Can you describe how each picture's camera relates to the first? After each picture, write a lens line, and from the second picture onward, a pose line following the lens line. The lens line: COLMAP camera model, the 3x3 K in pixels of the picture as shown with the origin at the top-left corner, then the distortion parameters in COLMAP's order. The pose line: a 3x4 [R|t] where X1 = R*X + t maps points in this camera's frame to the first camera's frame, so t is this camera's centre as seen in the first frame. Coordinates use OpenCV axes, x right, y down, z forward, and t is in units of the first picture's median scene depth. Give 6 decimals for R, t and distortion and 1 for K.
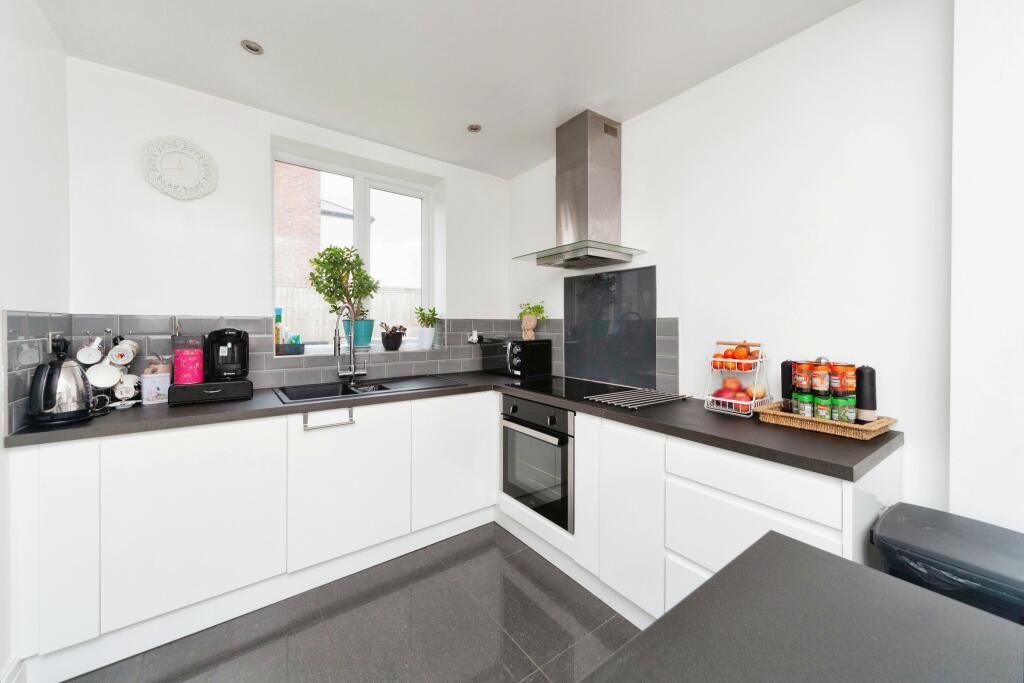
lens RADIAL K [[390.0, 0, 508.7], [0, 390.0, 323.7], [0, 0, 1]] dist [0.000618, 0.000040]
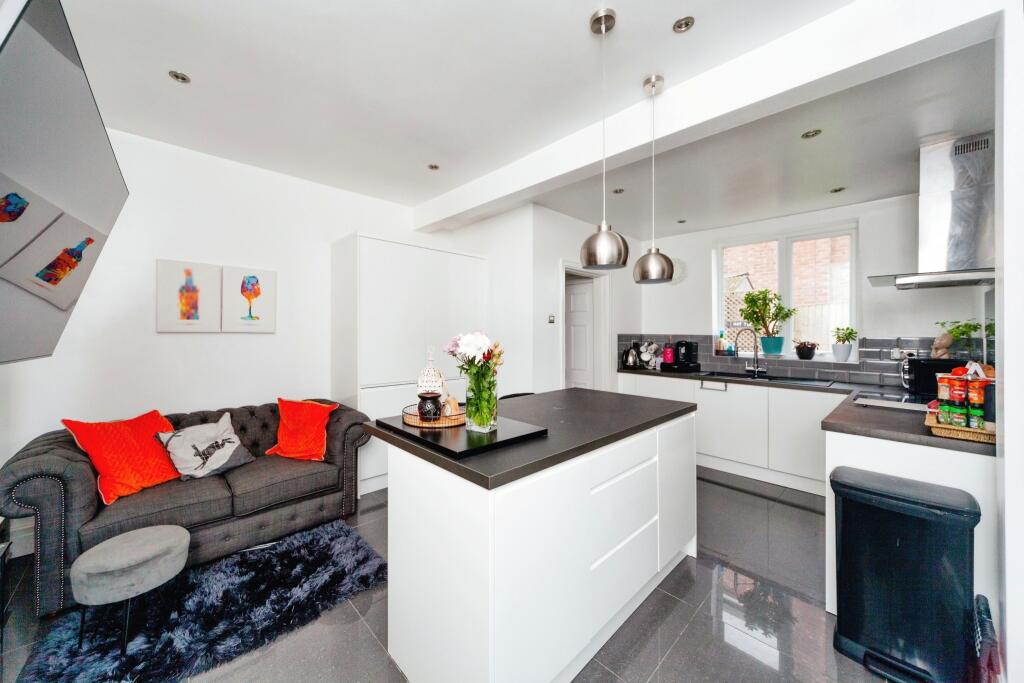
lens RADIAL K [[390.0, 0, 508.7], [0, 390.0, 323.7], [0, 0, 1]] dist [0.000618, 0.000040]
pose [[0.197935, -0.023132, -0.979942, 1.140649], [-0.013018, 0.999571, -0.026225, -0.011056], [0.980129, 0.017948, 0.197549, -0.391670]]
